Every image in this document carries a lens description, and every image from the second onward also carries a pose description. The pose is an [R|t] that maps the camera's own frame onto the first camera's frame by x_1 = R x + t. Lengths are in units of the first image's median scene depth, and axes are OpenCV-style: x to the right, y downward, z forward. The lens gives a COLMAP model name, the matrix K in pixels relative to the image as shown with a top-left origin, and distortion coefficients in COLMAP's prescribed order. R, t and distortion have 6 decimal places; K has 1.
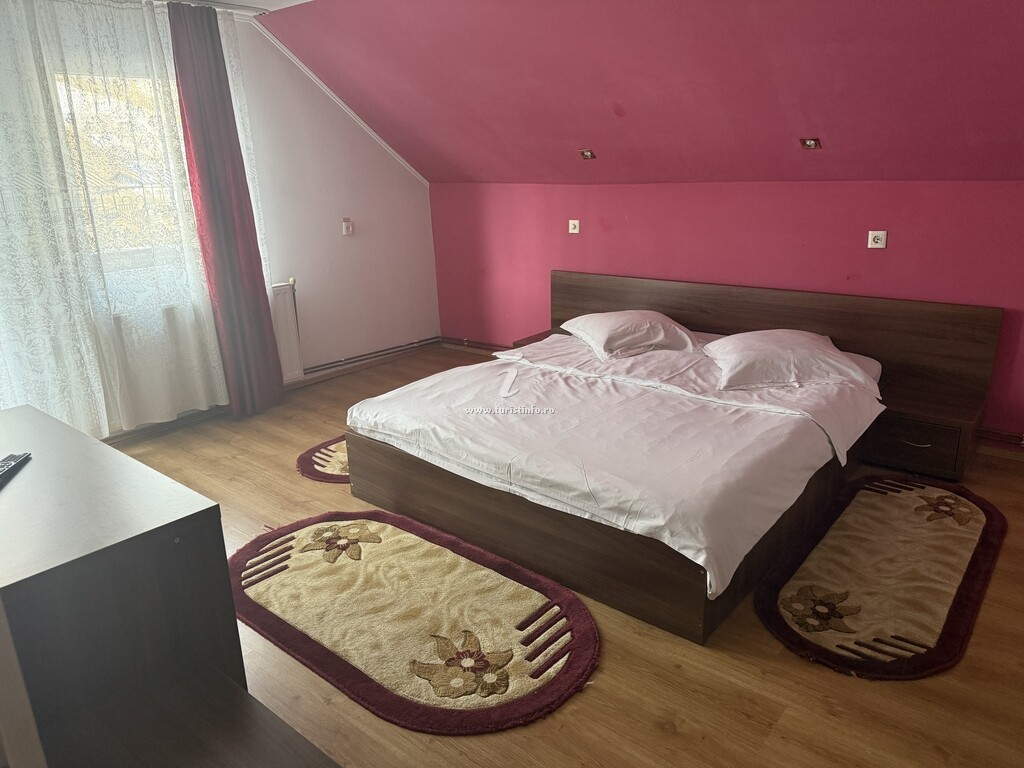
lens RADIAL K [[710.5, 0, 509.1], [0, 710.5, 382.2], [0, 0, 1]] dist [0.017775, -0.009169]
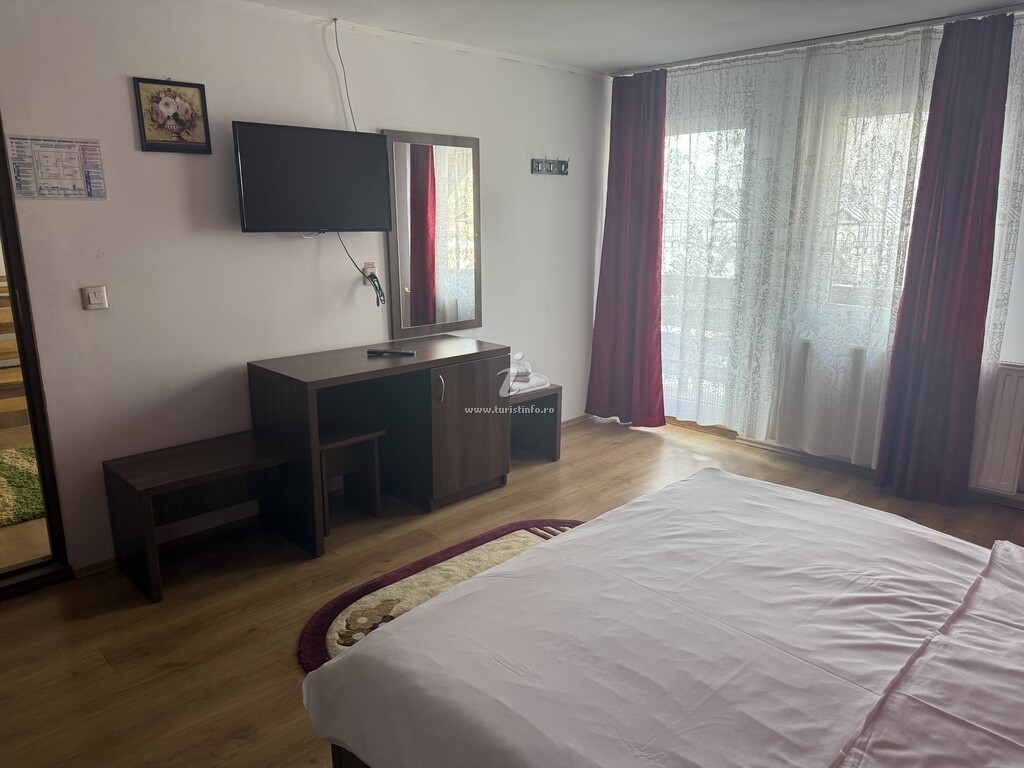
lens RADIAL K [[710.5, 0, 512.8], [0, 710.5, 383.1], [0, 0, 1]] dist [0.017775, -0.009169]
pose [[-0.086476, 0.259477, -0.961870, 0.621095], [-0.302425, 0.913090, 0.273507, -0.229954], [0.949242, 0.314546, -0.000488, 0.711919]]
